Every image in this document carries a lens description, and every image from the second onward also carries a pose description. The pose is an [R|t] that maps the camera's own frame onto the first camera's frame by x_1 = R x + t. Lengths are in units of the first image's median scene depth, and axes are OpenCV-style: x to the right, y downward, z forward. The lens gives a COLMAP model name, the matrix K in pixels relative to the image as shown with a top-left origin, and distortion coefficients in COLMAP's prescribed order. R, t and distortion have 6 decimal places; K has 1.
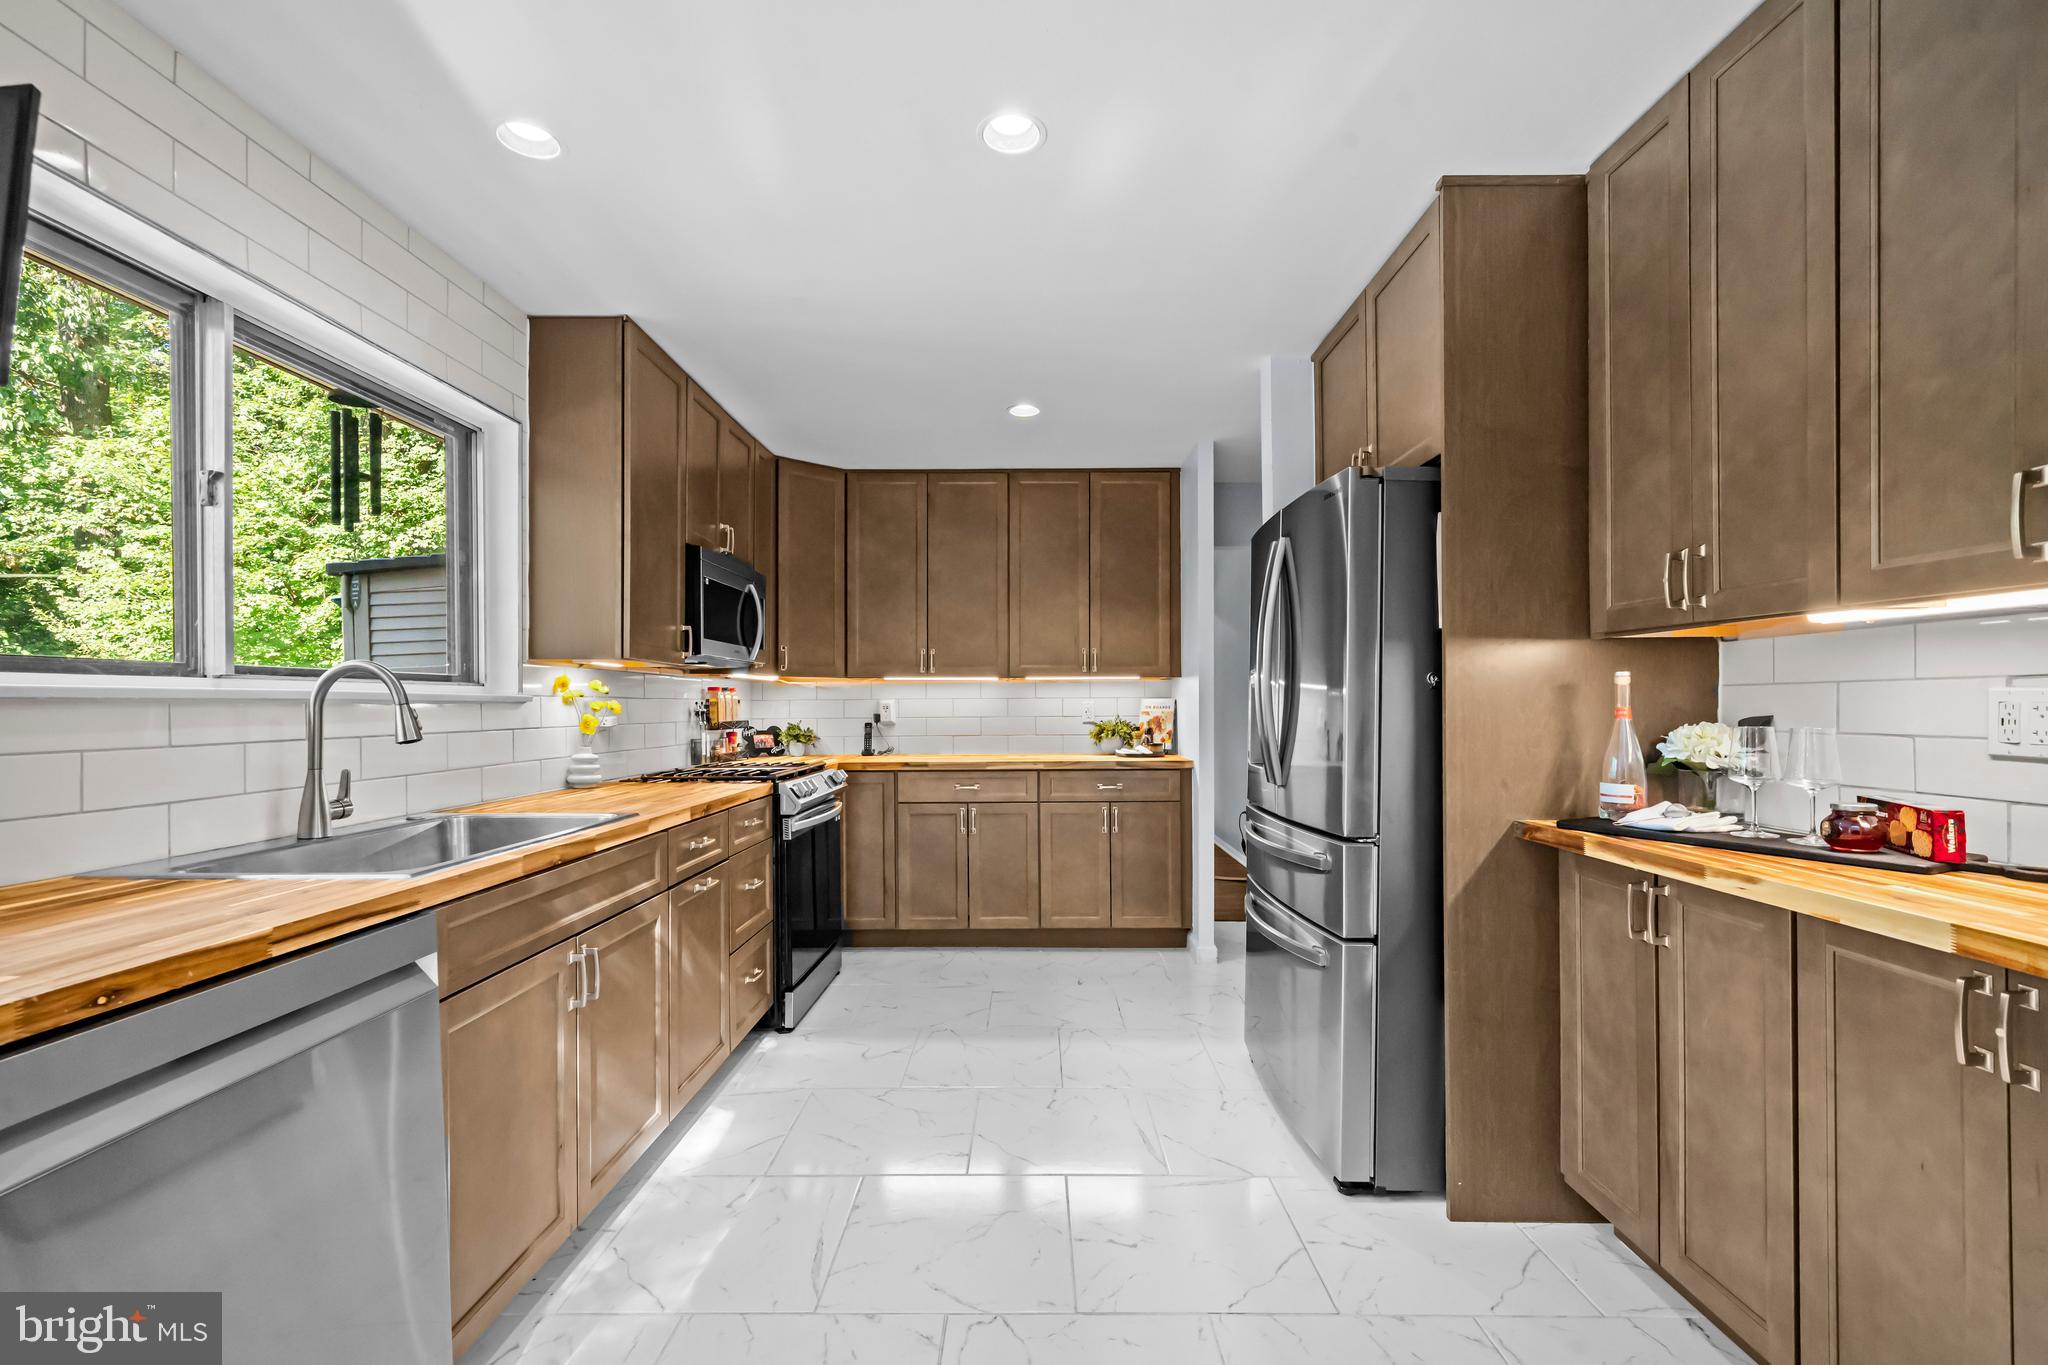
lens RADIAL K [[884.0, 0, 1023.9], [0, 884.0, 697.0], [0, 0, 1]] dist [0.001490, 0.000175]
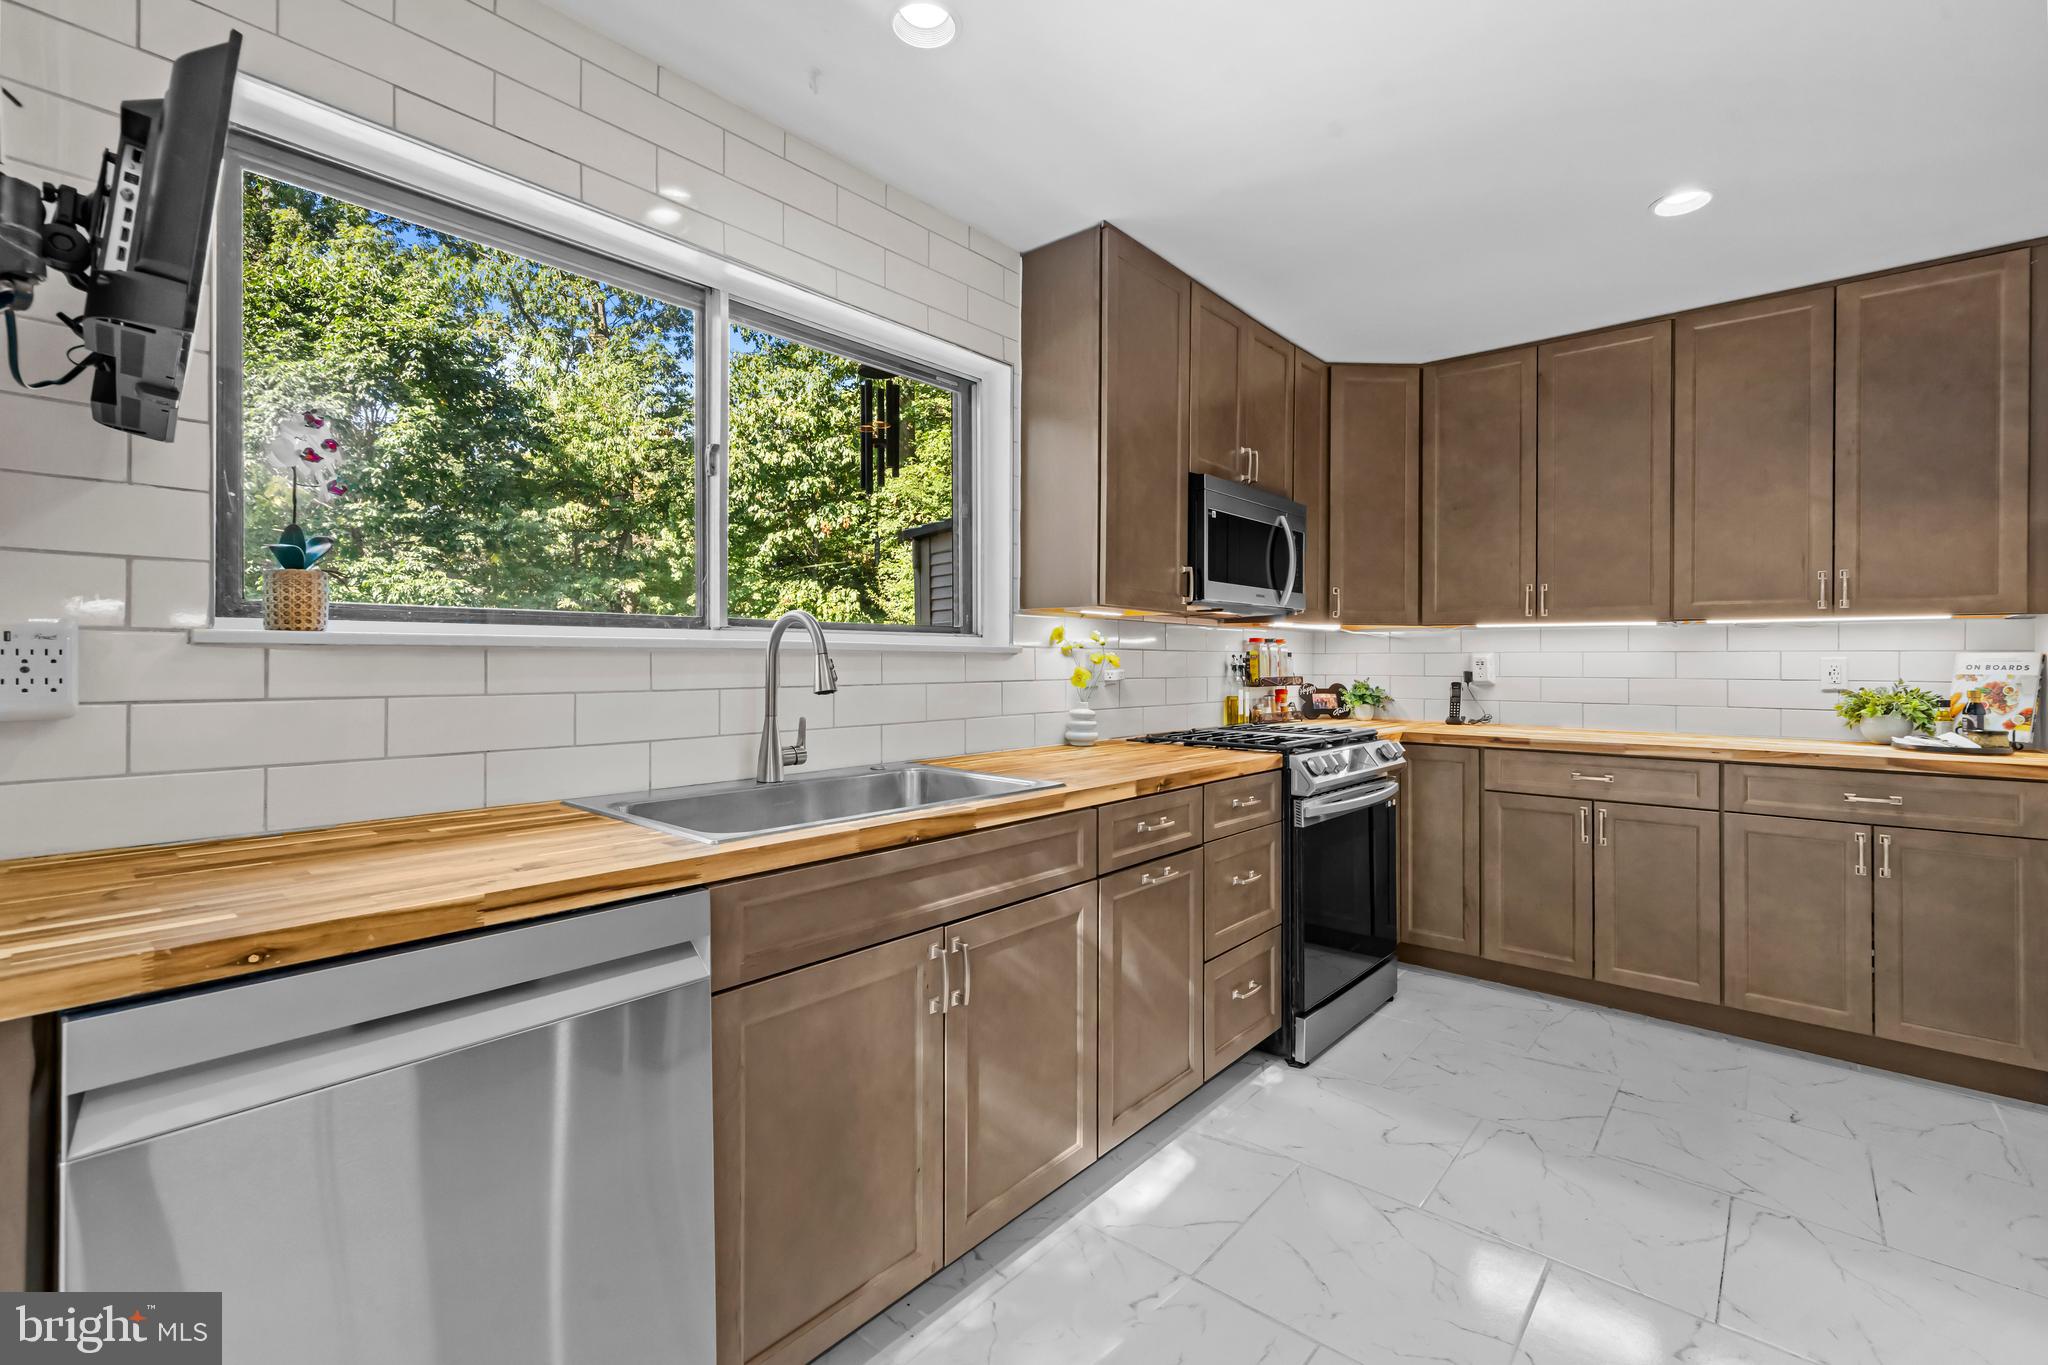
lens RADIAL K [[884.0, 0, 1031.0], [0, 884.0, 655.6], [0, 0, 1]] dist [0.001490, 0.000175]
pose [[0.765199, 0.004082, -0.643781, 0.061453], [-0.001164, 0.999987, 0.004958, 0.002794], [0.643792, -0.003045, 0.765194, 0.231182]]
